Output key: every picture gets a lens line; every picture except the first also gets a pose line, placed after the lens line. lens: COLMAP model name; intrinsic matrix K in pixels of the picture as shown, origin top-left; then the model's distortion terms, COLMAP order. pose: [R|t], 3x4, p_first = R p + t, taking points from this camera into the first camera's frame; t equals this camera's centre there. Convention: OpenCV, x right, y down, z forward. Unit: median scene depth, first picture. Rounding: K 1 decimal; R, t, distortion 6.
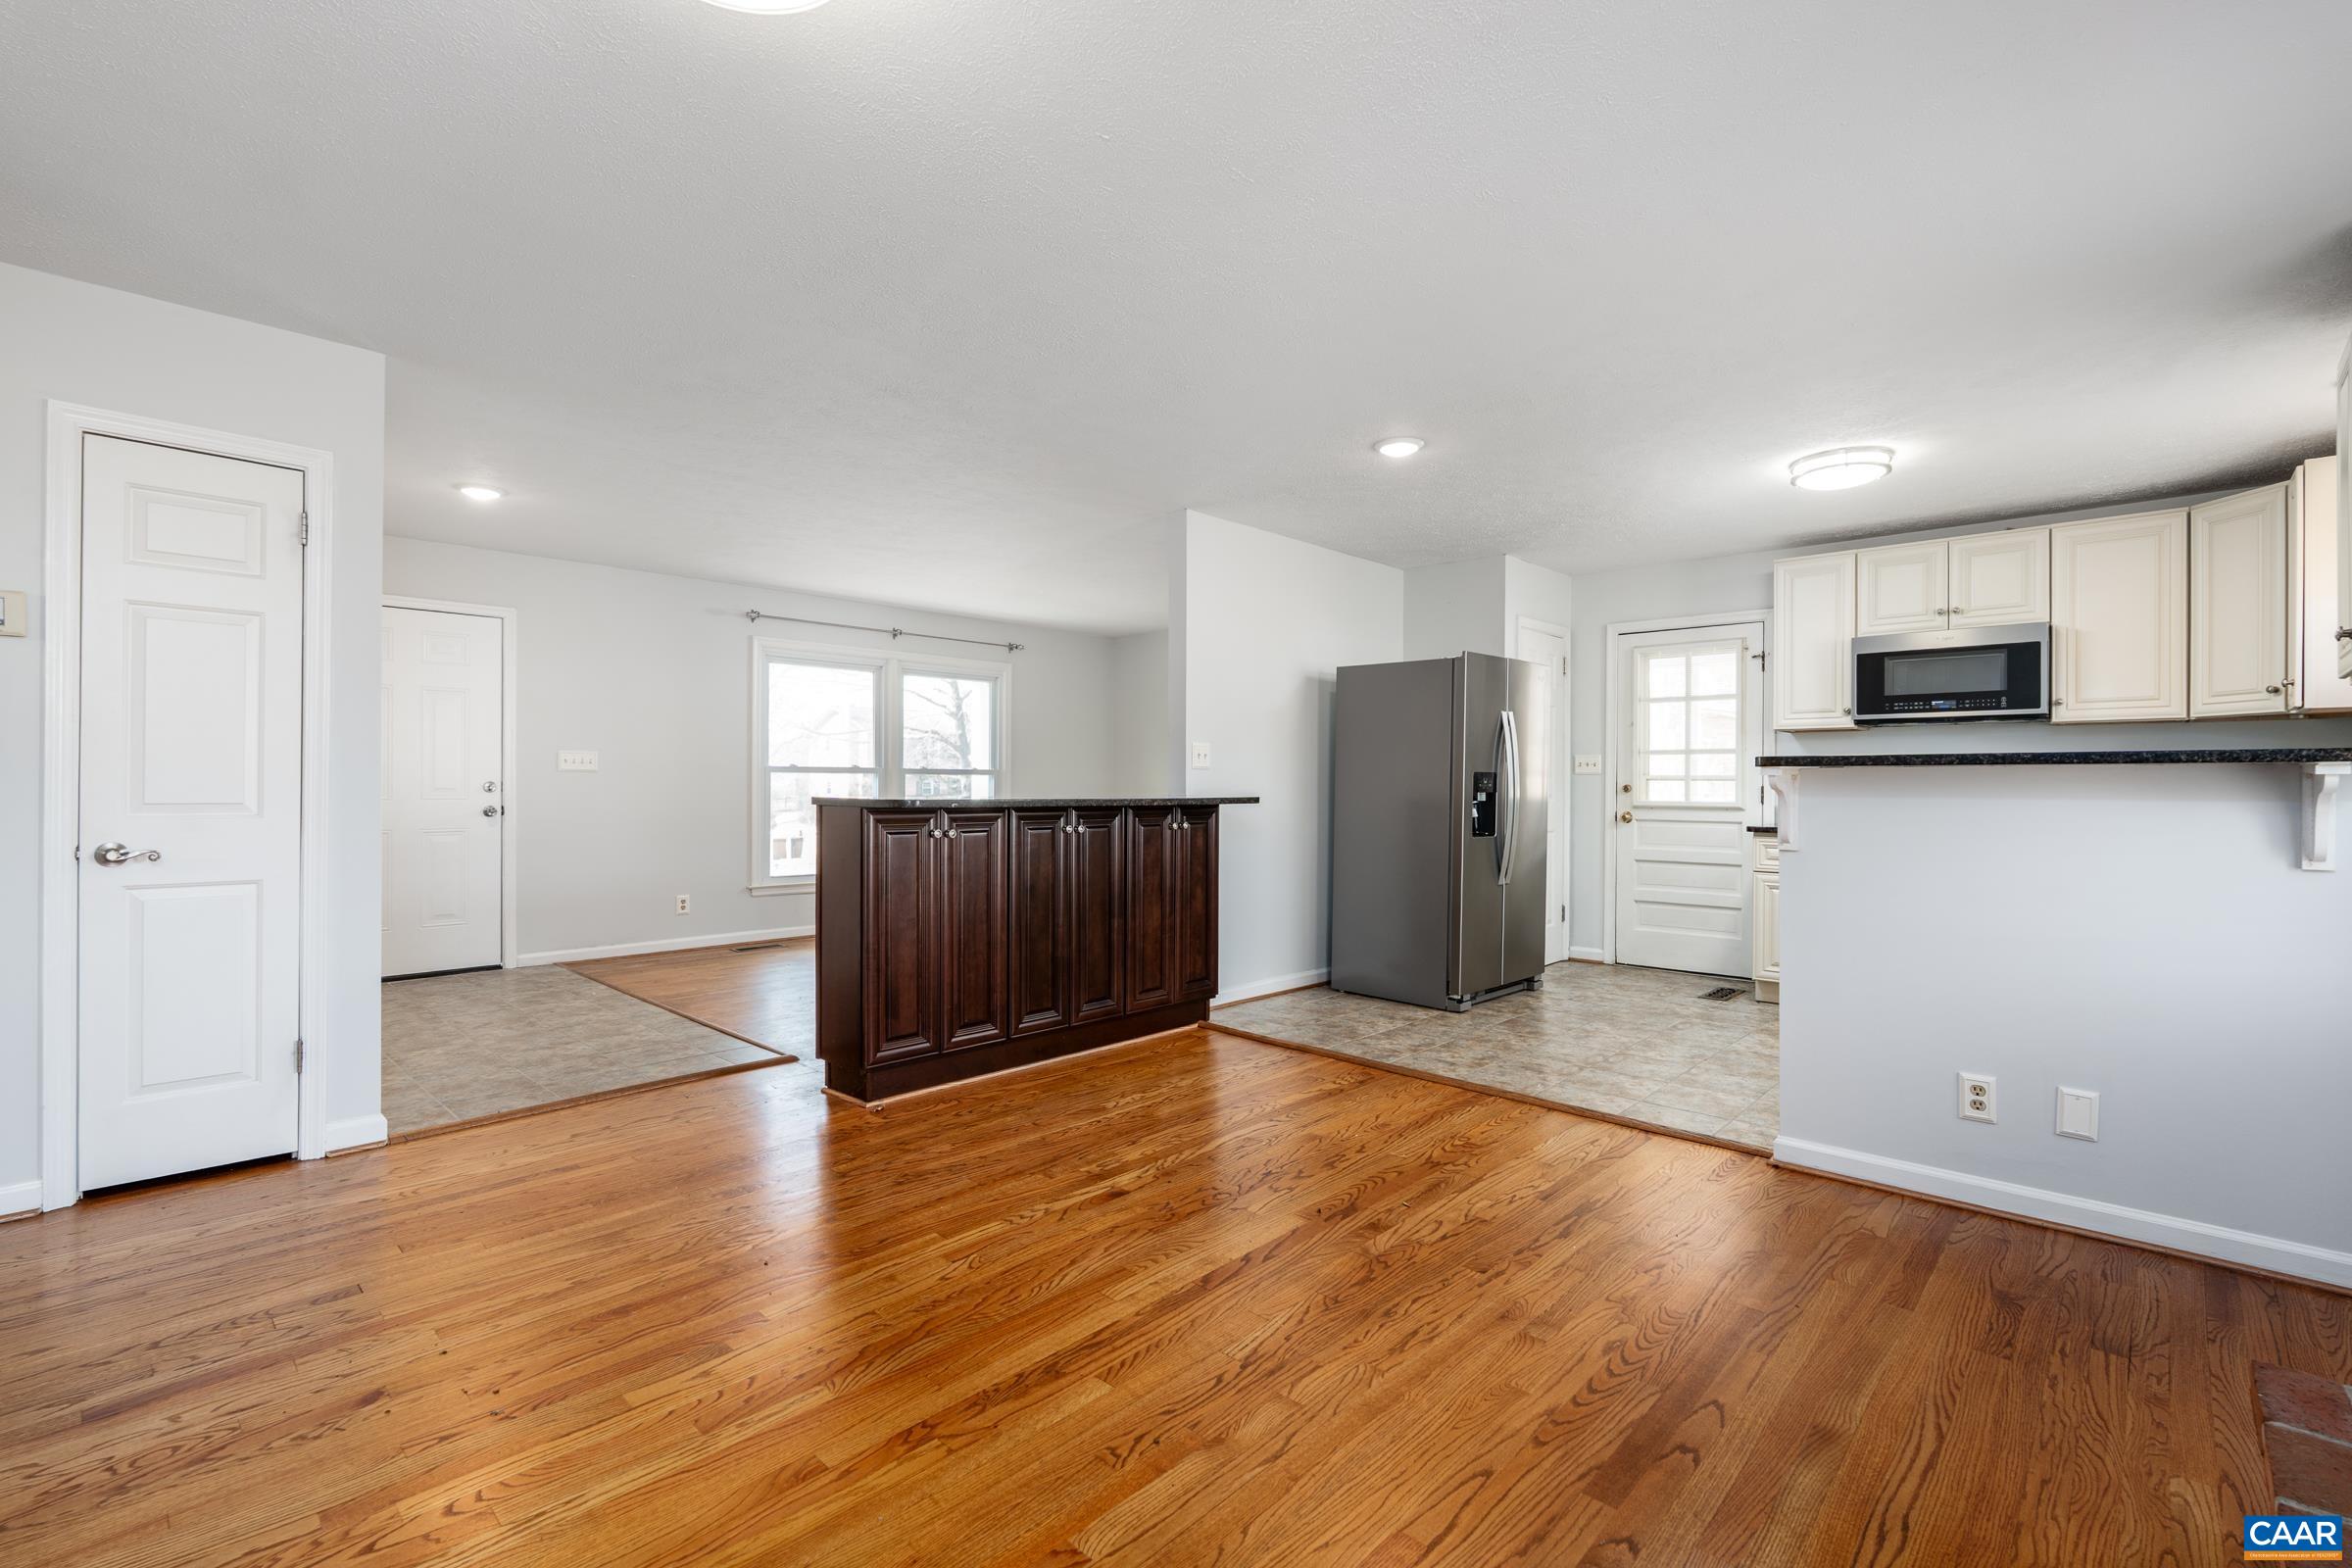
lens RADIAL K [[1047.7, 0, 1176.0], [0, 1047.7, 784.0], [0, 0, 1]] dist [-0.001818, 0.000112]
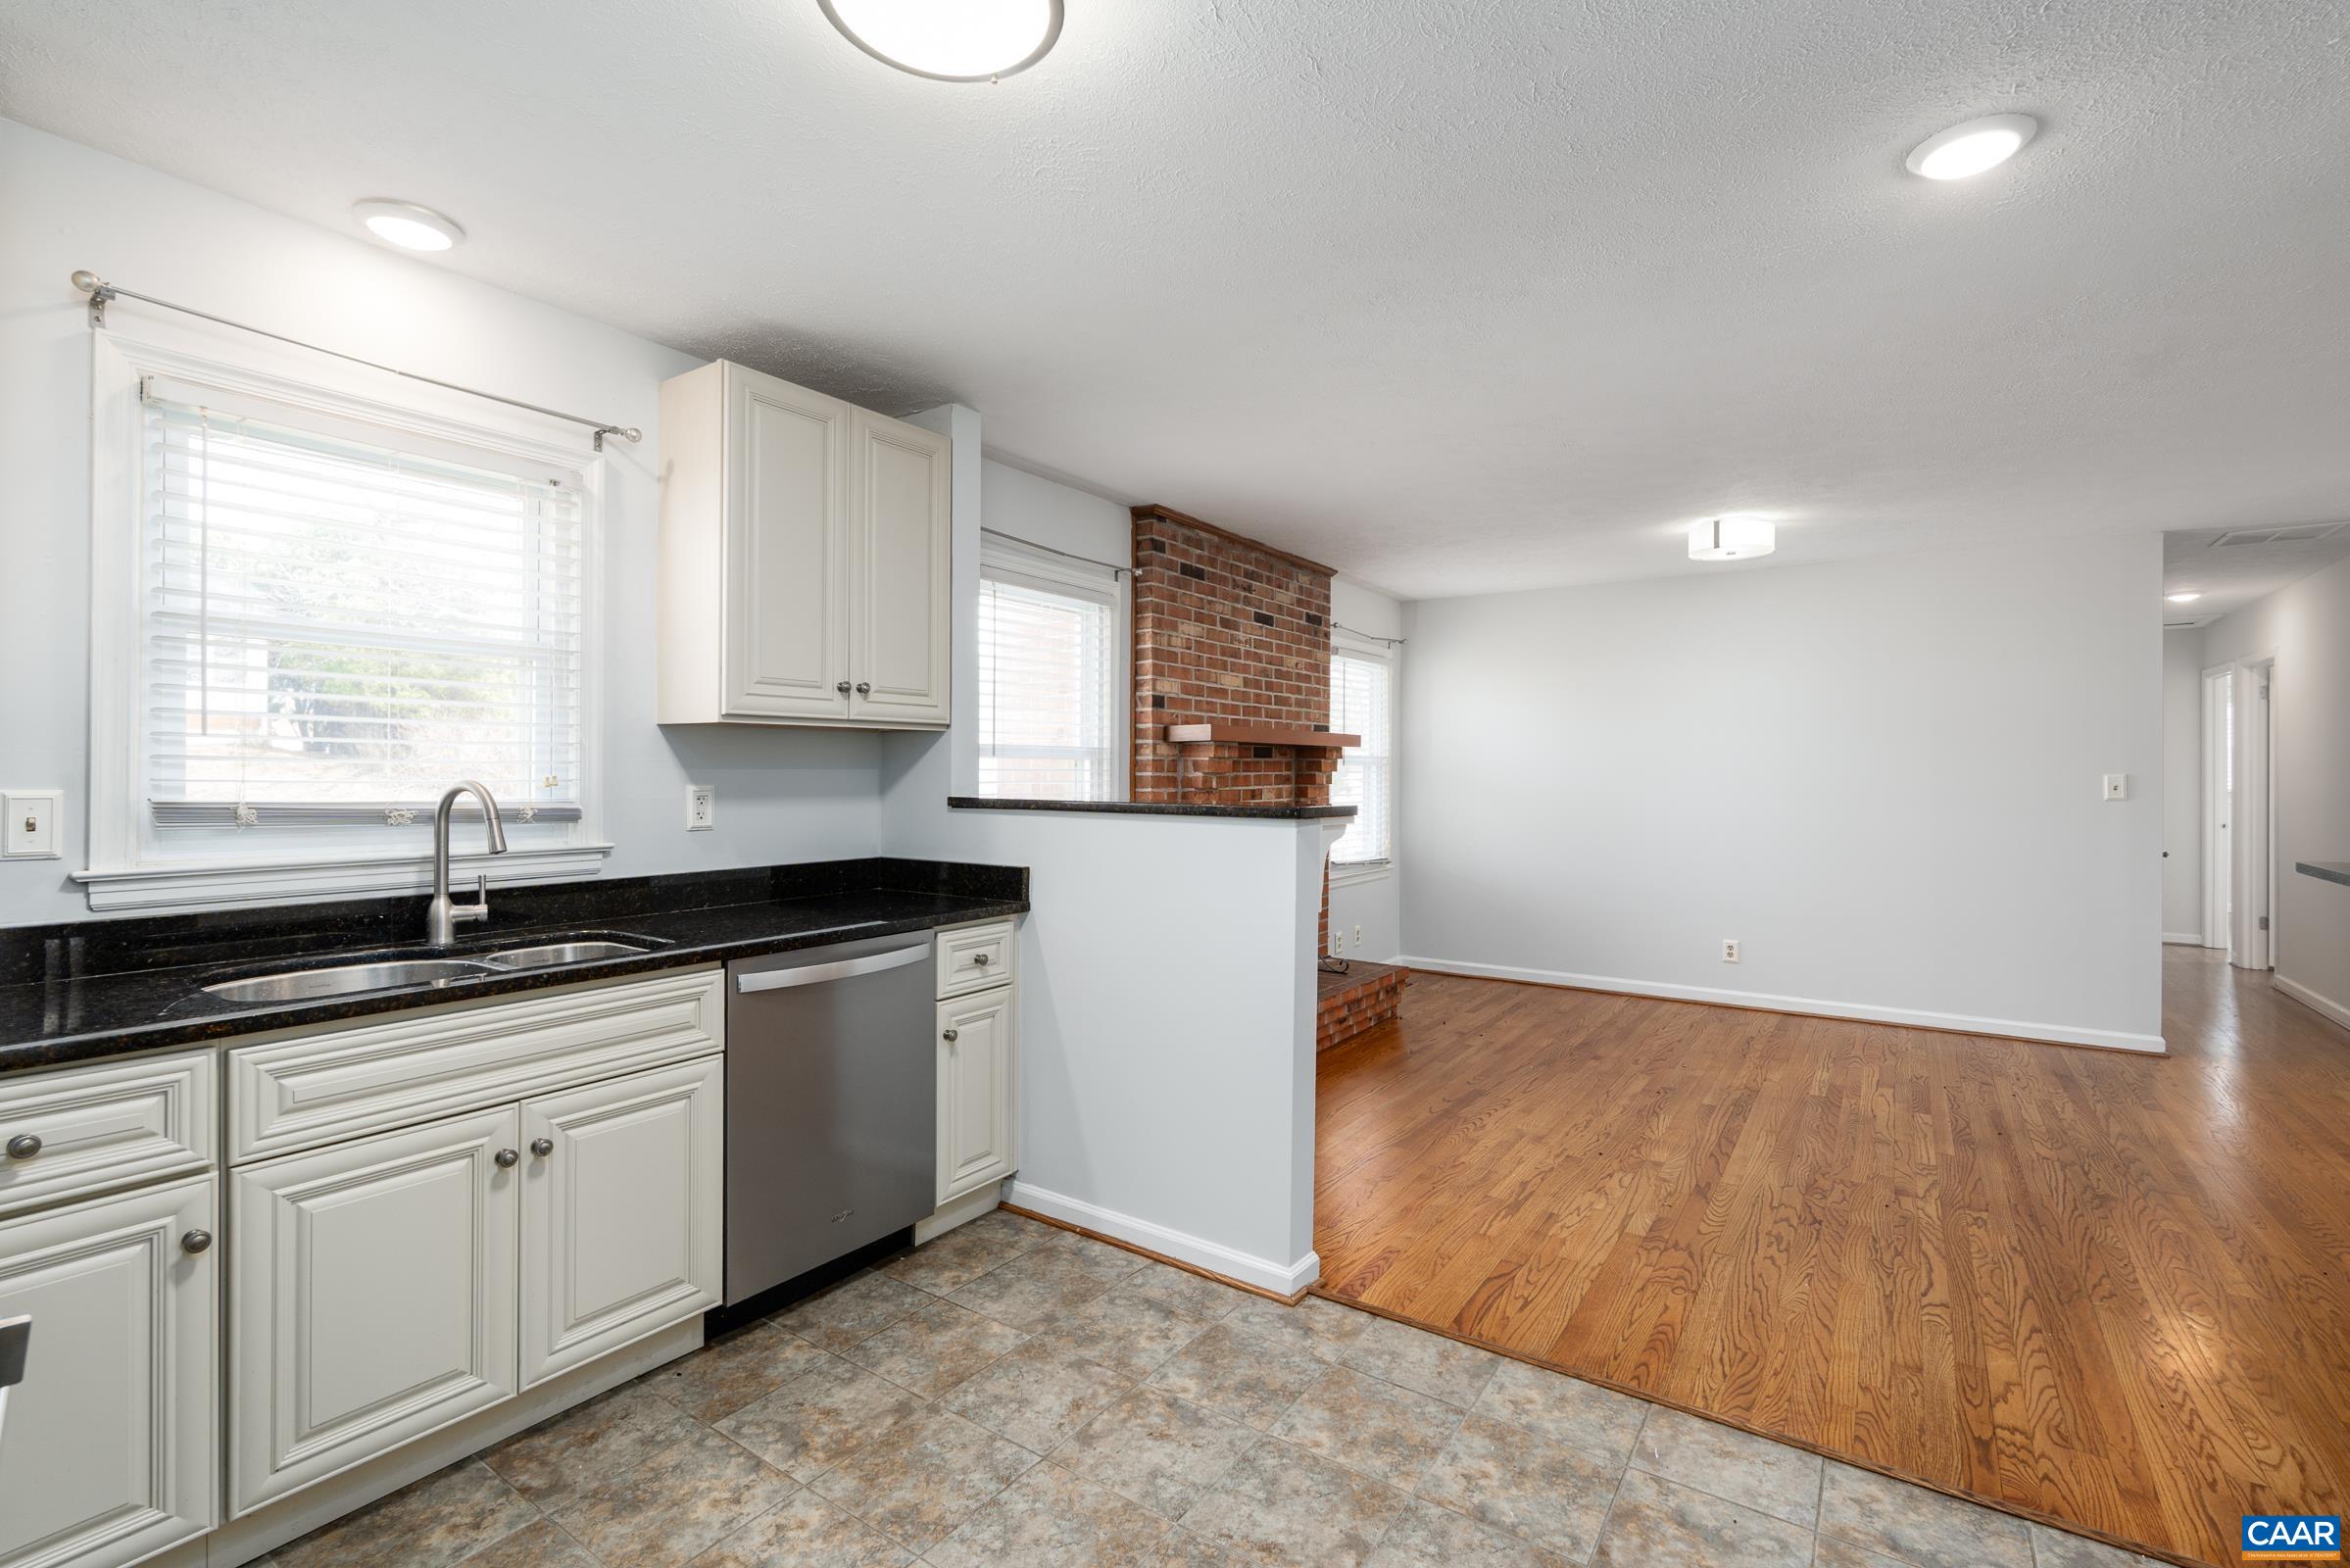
lens RADIAL K [[1055.6, 0, 1182.8], [0, 1055.6, 766.9], [0, 0, 1]] dist [-0.001650, -0.000091]
pose [[-0.987615, -0.009232, -0.156623, 0.700587], [-0.008990, 0.999957, -0.002258, -0.045919], [0.156637, -0.000822, -0.987656, 1.566226]]
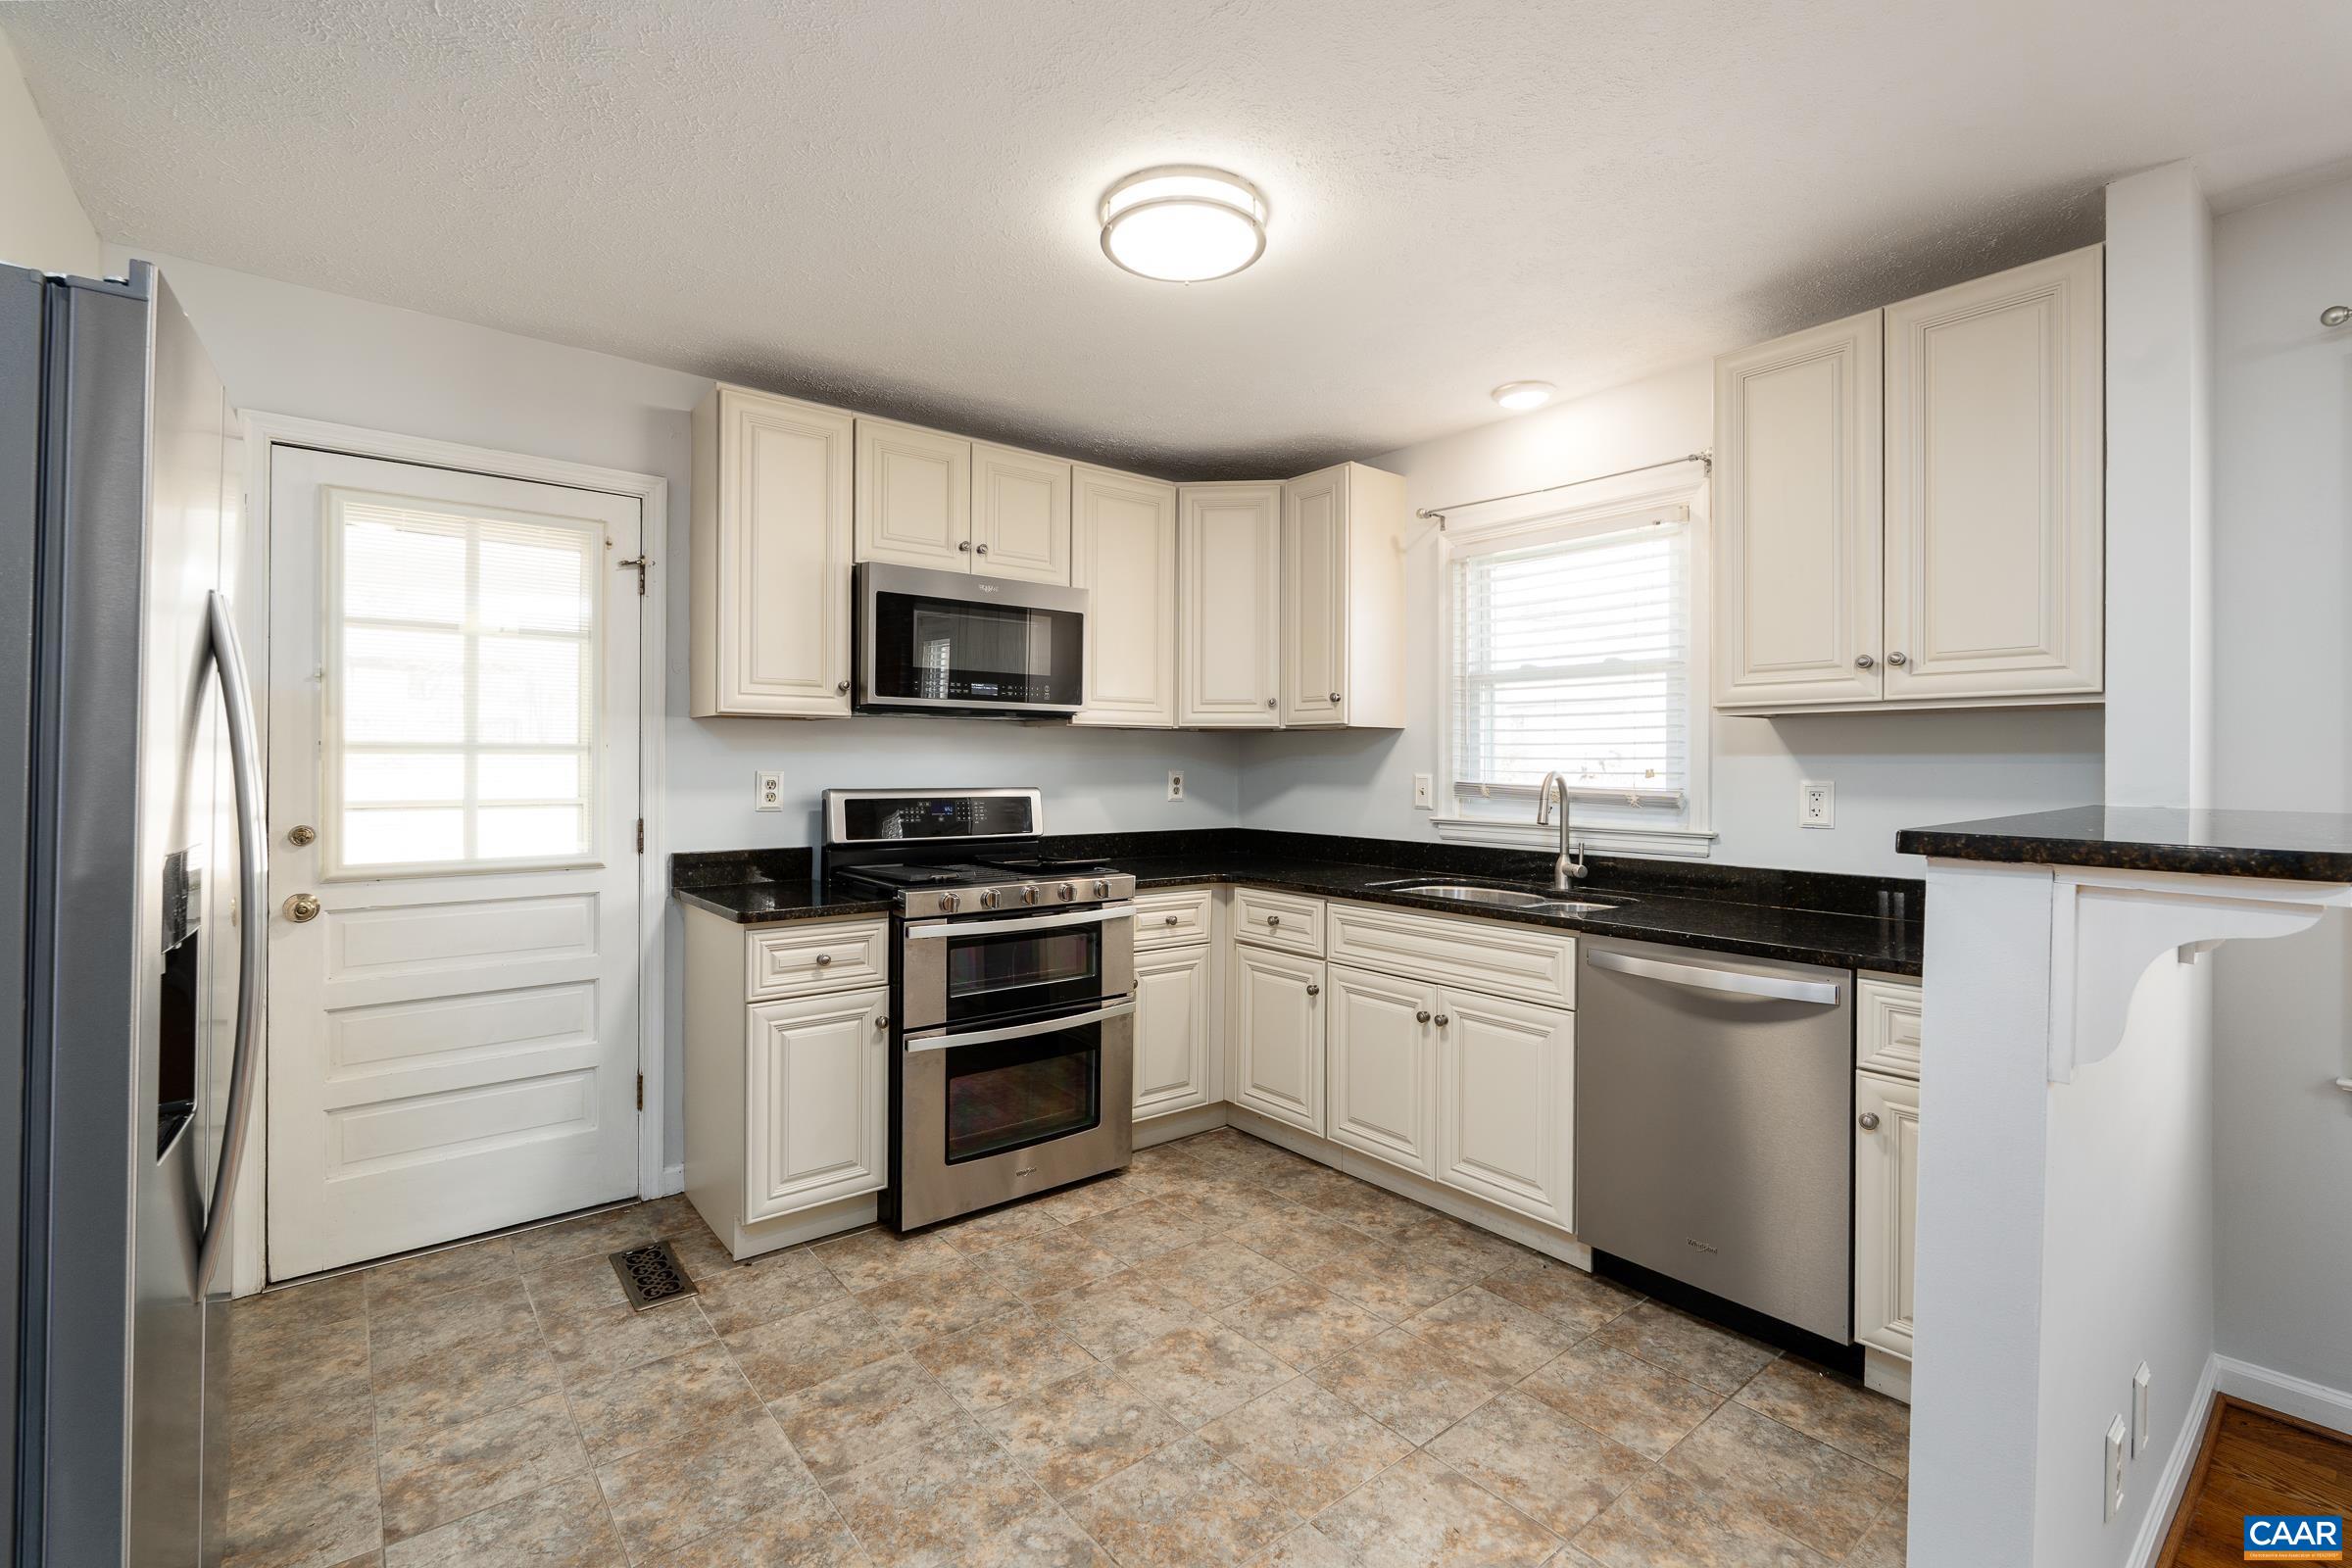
lens RADIAL K [[1045.5, 0, 1180.5], [0, 1045.5, 761.5], [0, 0, 1]] dist [-0.001897, 0.000131]
pose [[0.131481, -0.001552, 0.991318, 0.140760], [-0.002500, 0.999995, 0.001897, -0.044453], [-0.991316, -0.002728, 0.131476, 1.075988]]
